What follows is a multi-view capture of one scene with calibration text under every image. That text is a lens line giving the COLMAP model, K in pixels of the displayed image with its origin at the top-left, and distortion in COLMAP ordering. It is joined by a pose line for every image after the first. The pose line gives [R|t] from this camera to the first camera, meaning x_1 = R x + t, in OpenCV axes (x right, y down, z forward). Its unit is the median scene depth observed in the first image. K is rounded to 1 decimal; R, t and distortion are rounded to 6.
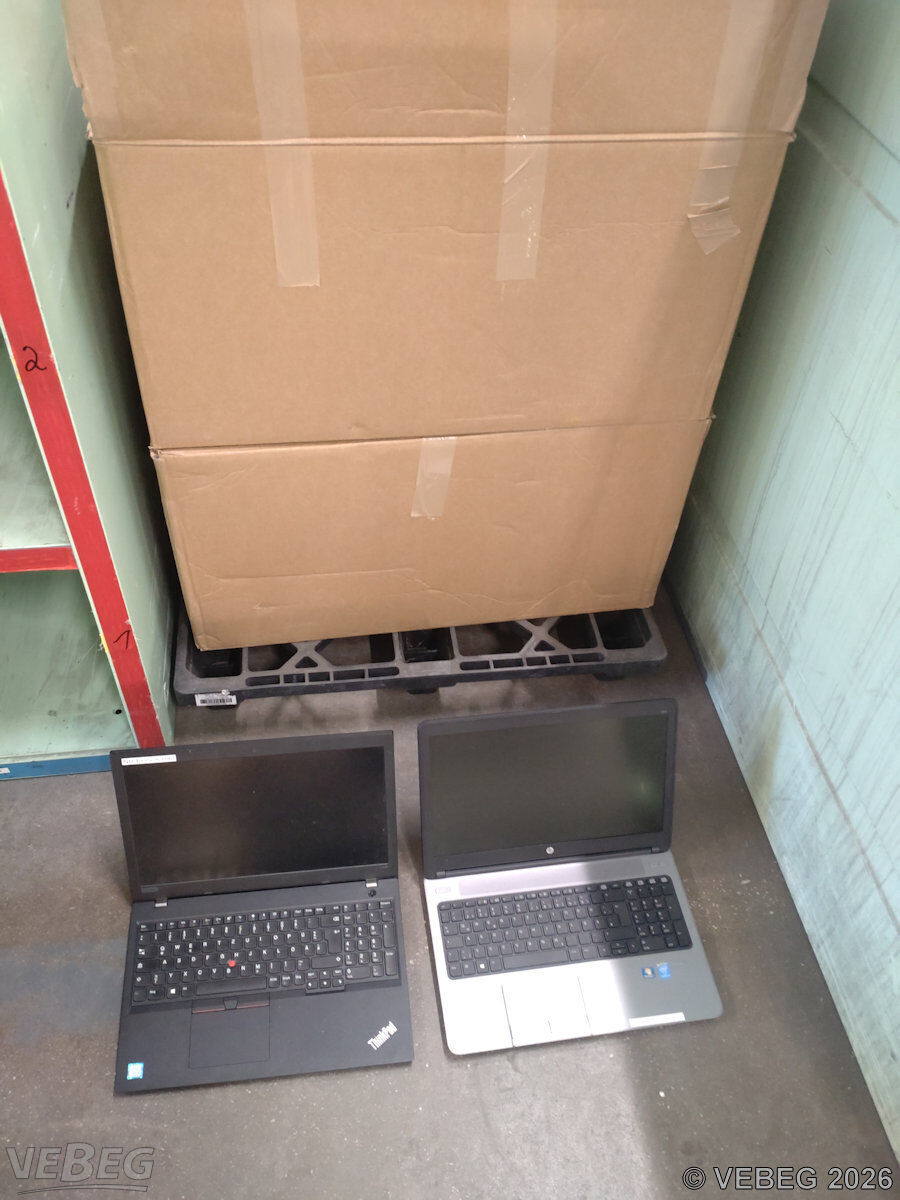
lens RADIAL K [[957.3, 0, 433.0], [0, 957.3, 600.2], [0, 0, 1]] dist [0.080537, -0.157423]
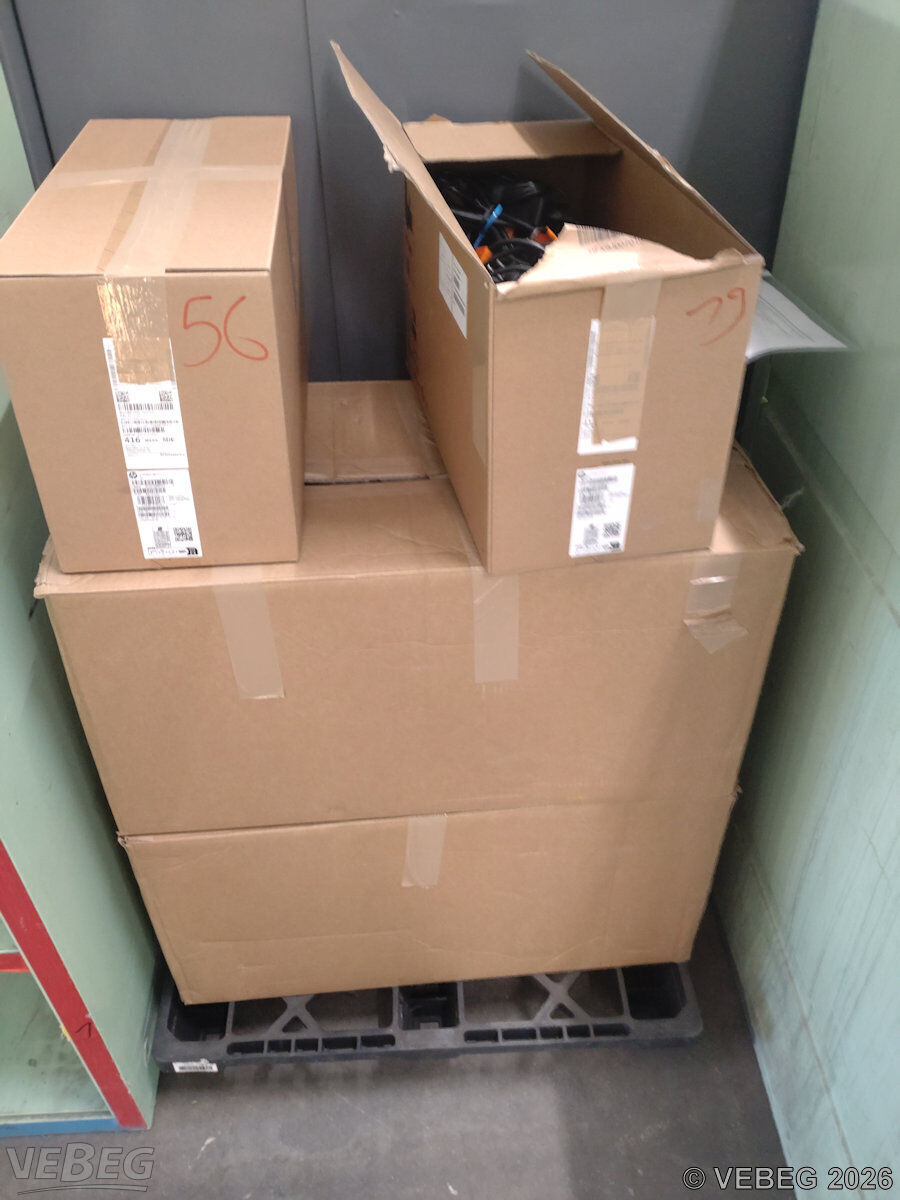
lens RADIAL K [[957.3, 0, 433.0], [0, 957.3, 600.2], [0, 0, 1]] dist [0.080537, -0.157423]
pose [[0.993828, 0.007699, -0.110662, 0.108027], [-0.020667, 0.992973, -0.116524, -0.258296], [0.108987, 0.118092, 0.987004, 0.065365]]
